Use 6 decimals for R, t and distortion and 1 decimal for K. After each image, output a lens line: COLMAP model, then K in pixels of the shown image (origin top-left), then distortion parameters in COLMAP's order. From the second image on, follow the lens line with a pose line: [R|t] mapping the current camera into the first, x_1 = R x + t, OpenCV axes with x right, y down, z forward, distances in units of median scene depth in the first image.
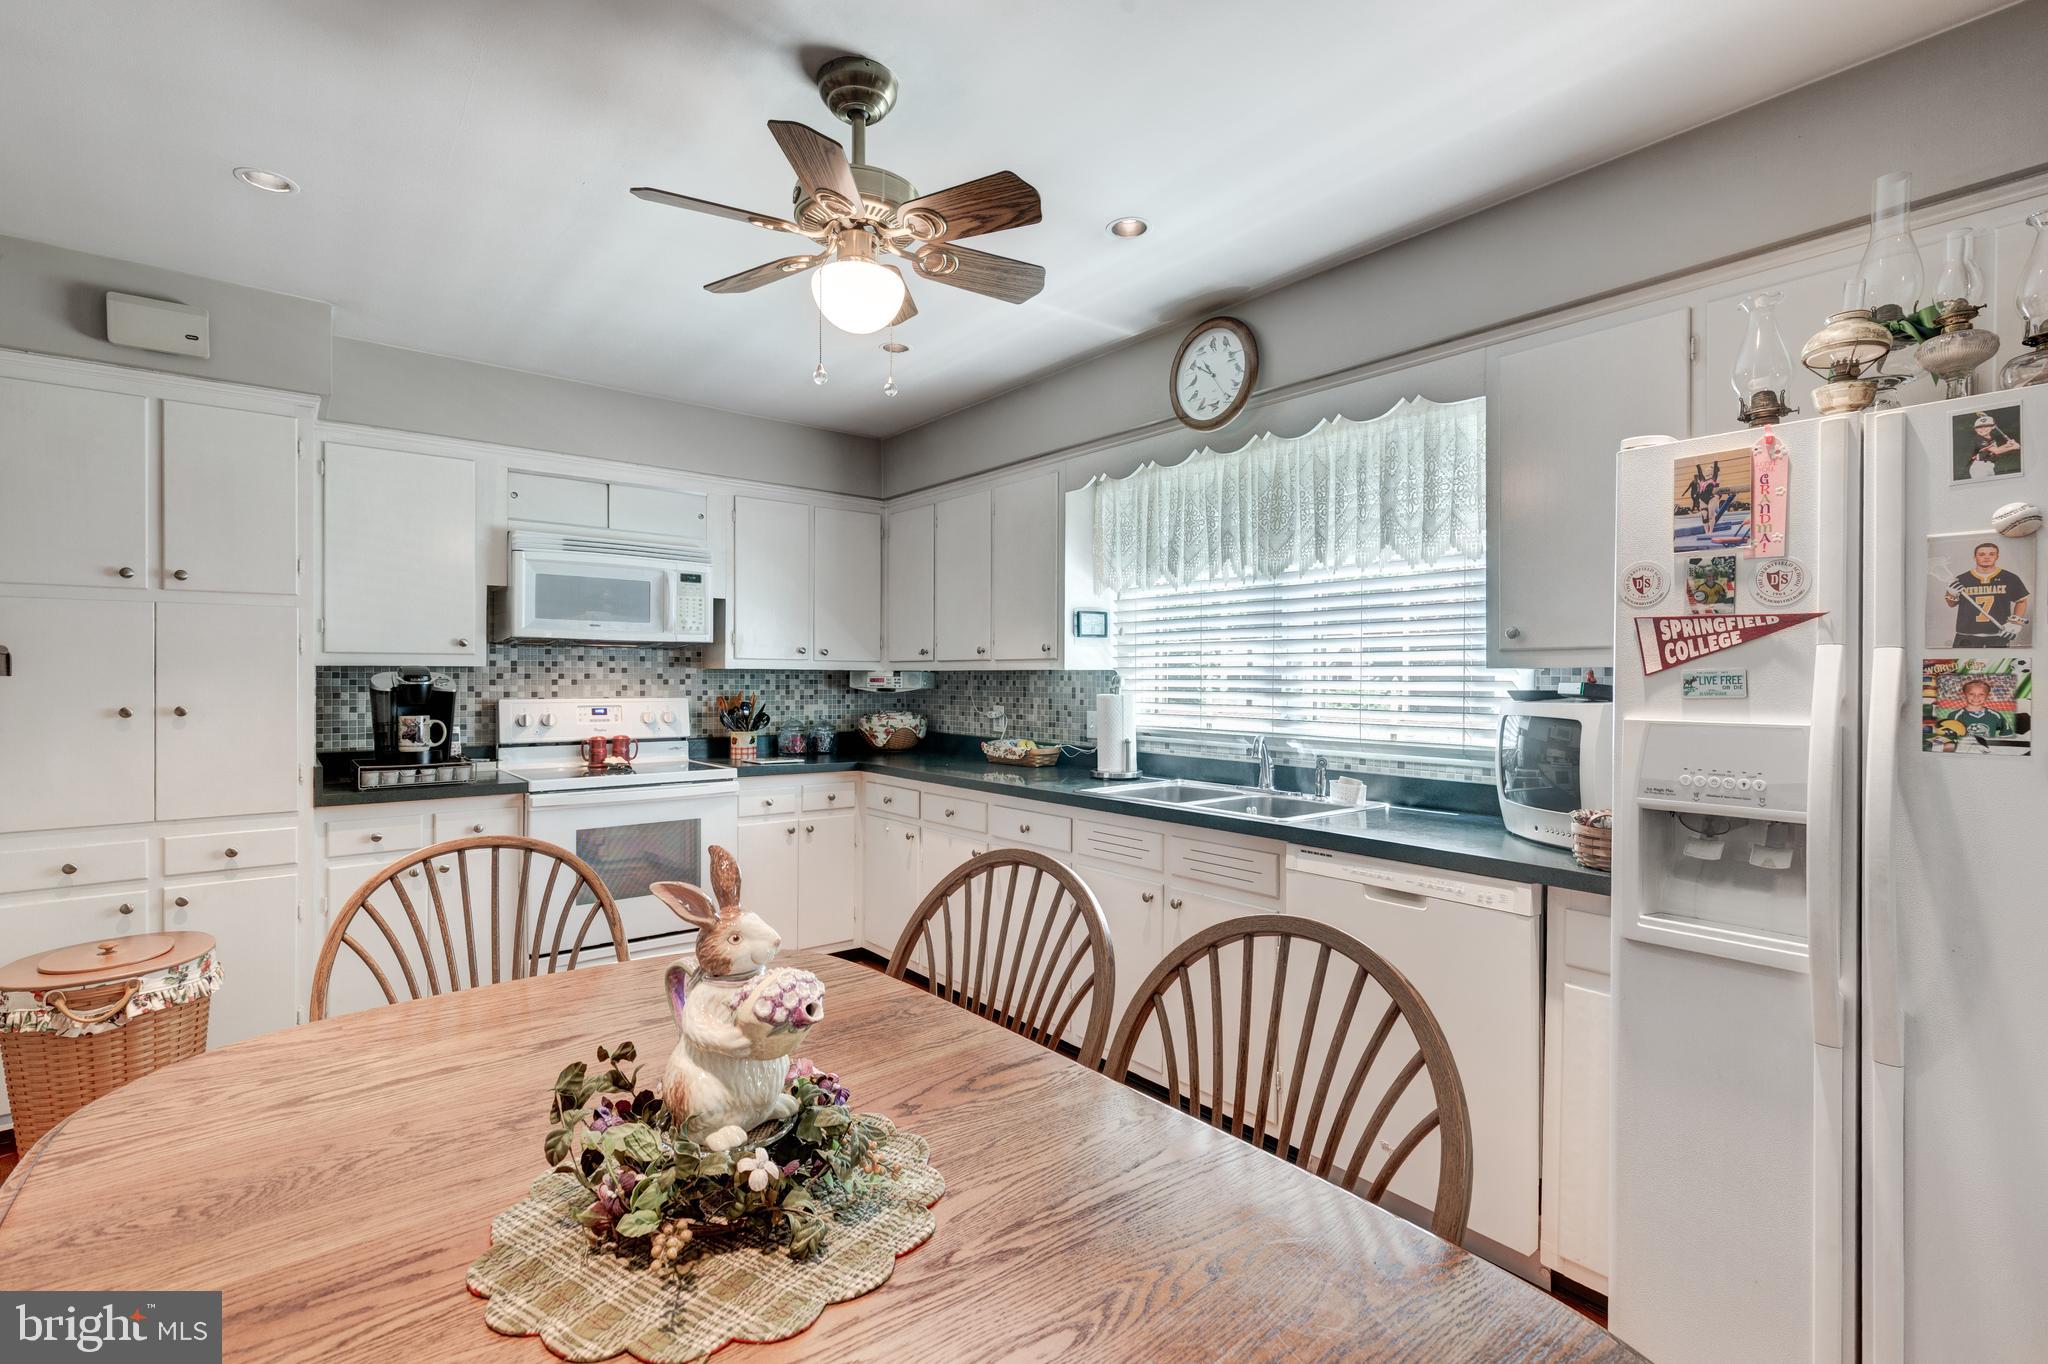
lens RADIAL K [[935.5, 0, 1029.8], [0, 935.5, 674.2], [0, 0, 1]] dist [0.003389, 0.001686]
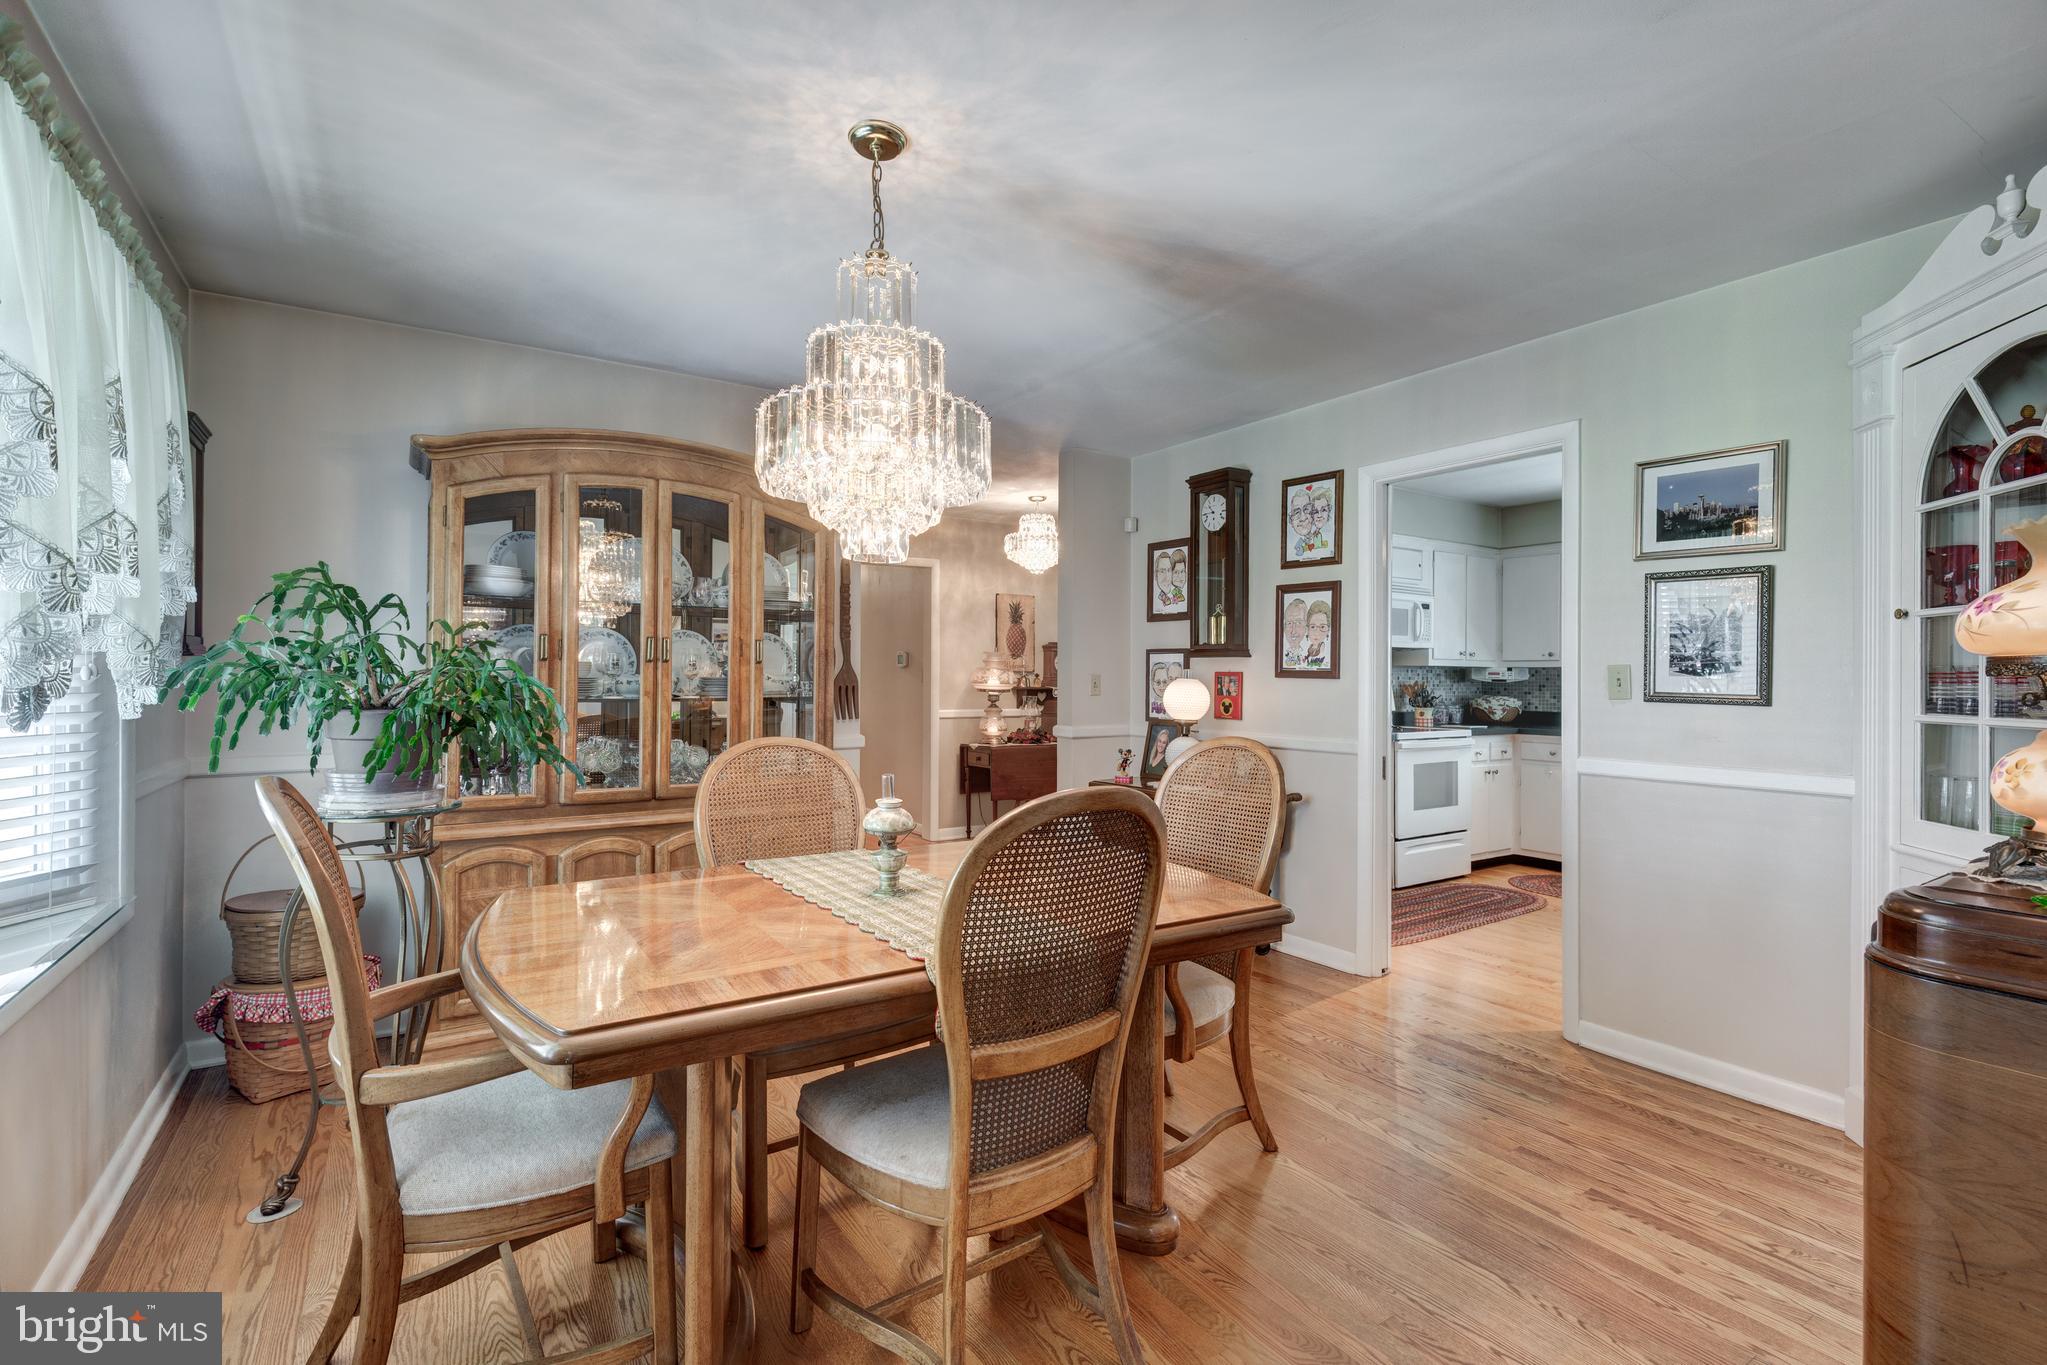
lens RADIAL K [[935.1, 0, 1042.3], [0, 935.1, 684.9], [0, 0, 1]] dist [0.003389, 0.001686]
pose [[0.996875, -0.002887, -0.078940, -0.835044], [0.003436, 0.999971, 0.006817, 0.012598], [0.078918, -0.007067, 0.996856, -0.554720]]
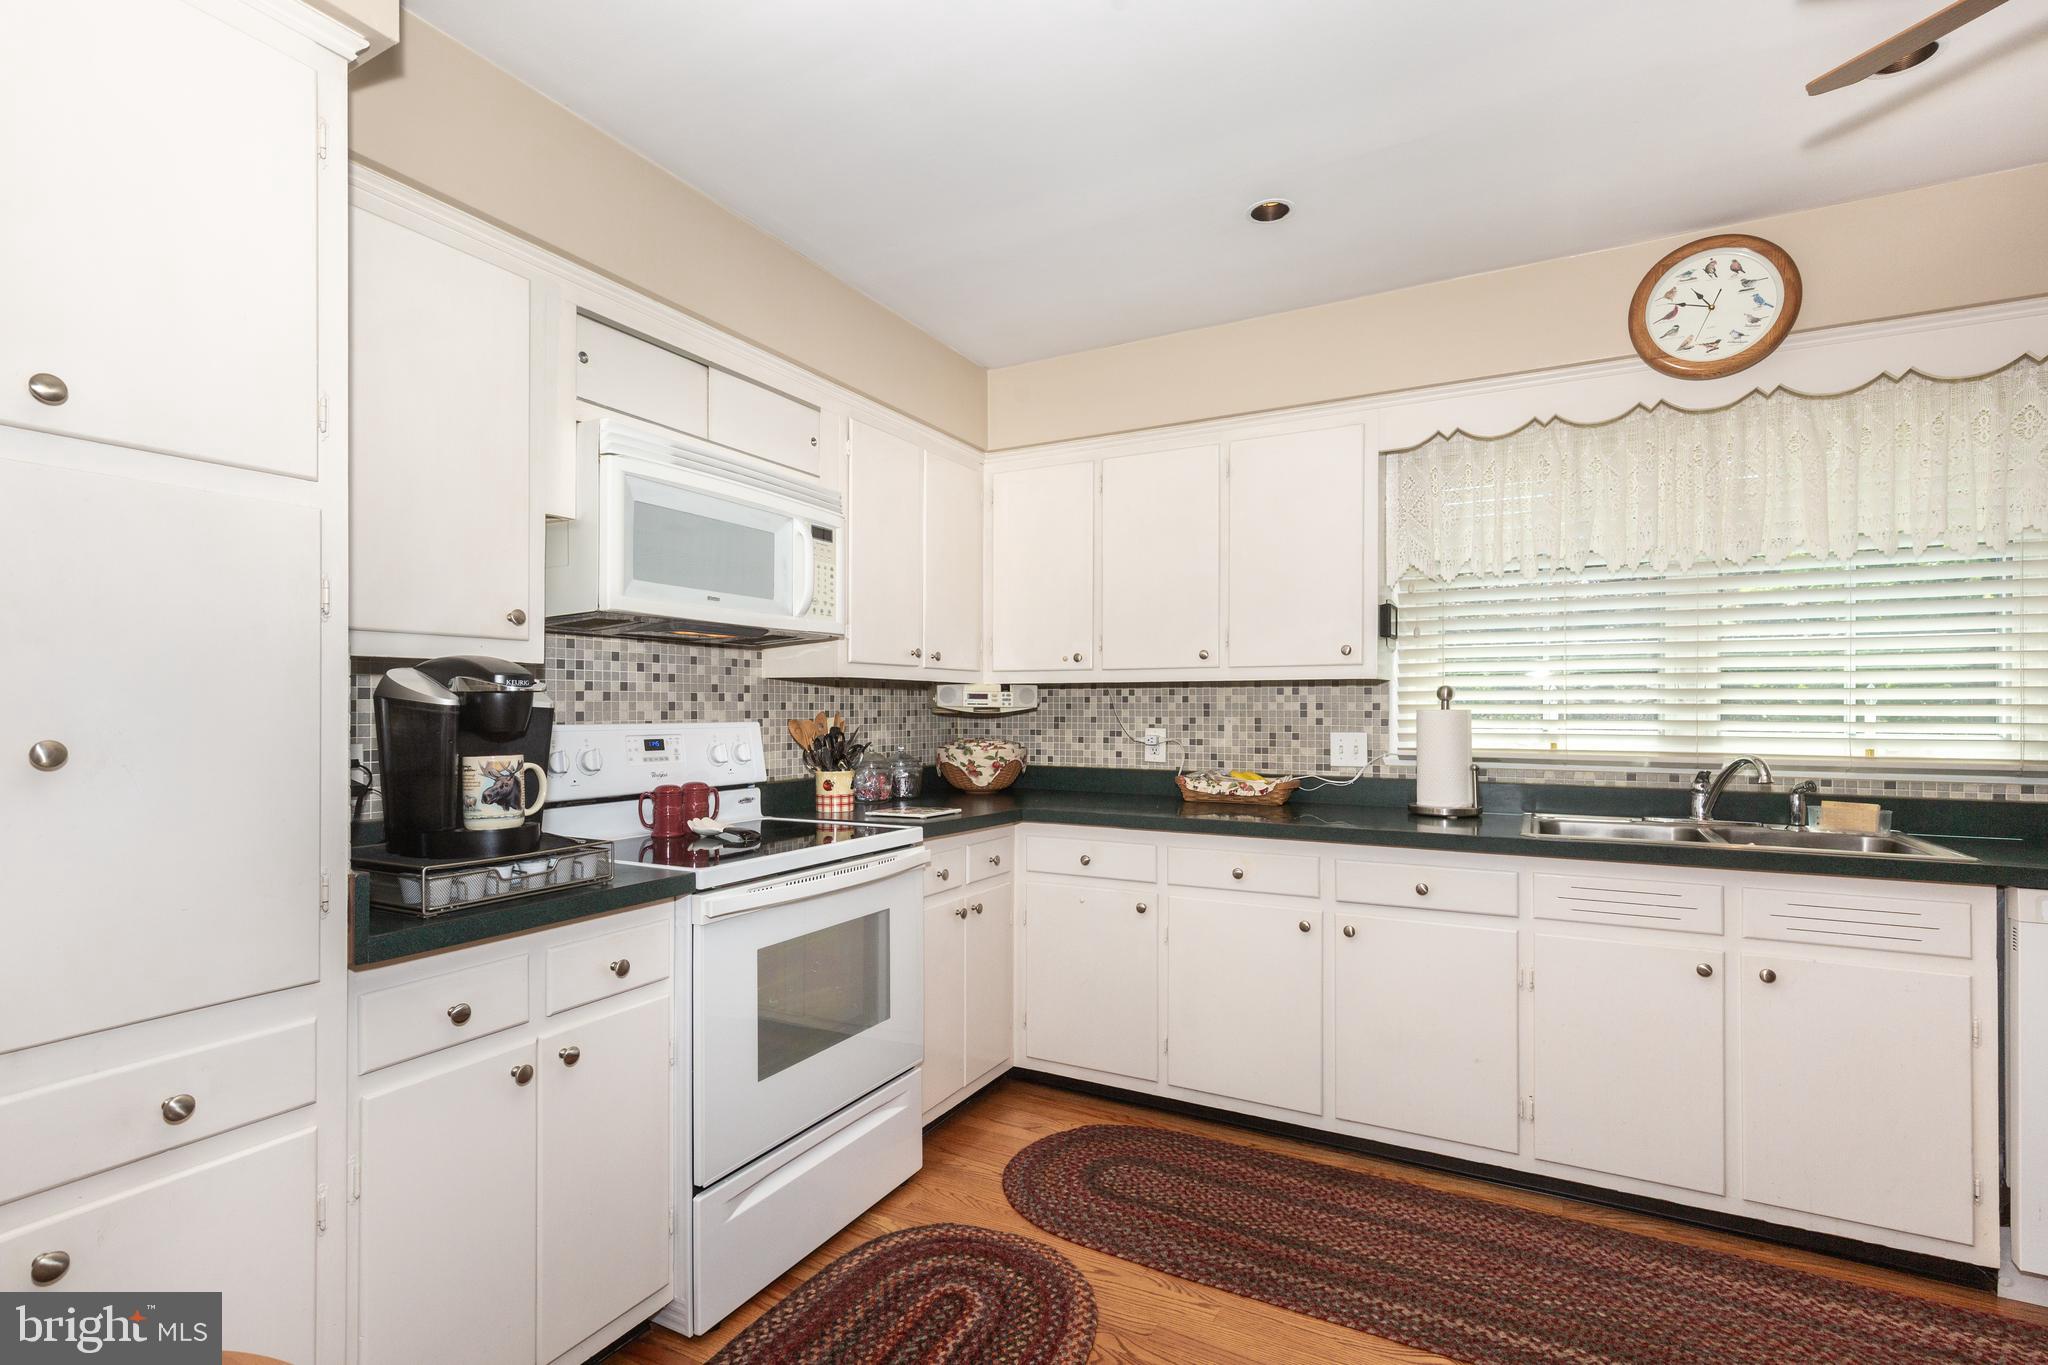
lens RADIAL K [[935.5, 0, 1022.0], [0, 935.5, 703.0], [0, 0, 1]] dist [0.003389, 0.001686]
pose [[0.923362, -0.001611, 0.383927, -0.465068], [0.001585, 0.999999, 0.000386, 0.012834], [-0.383927, 0.000251, 0.923363, 0.342715]]
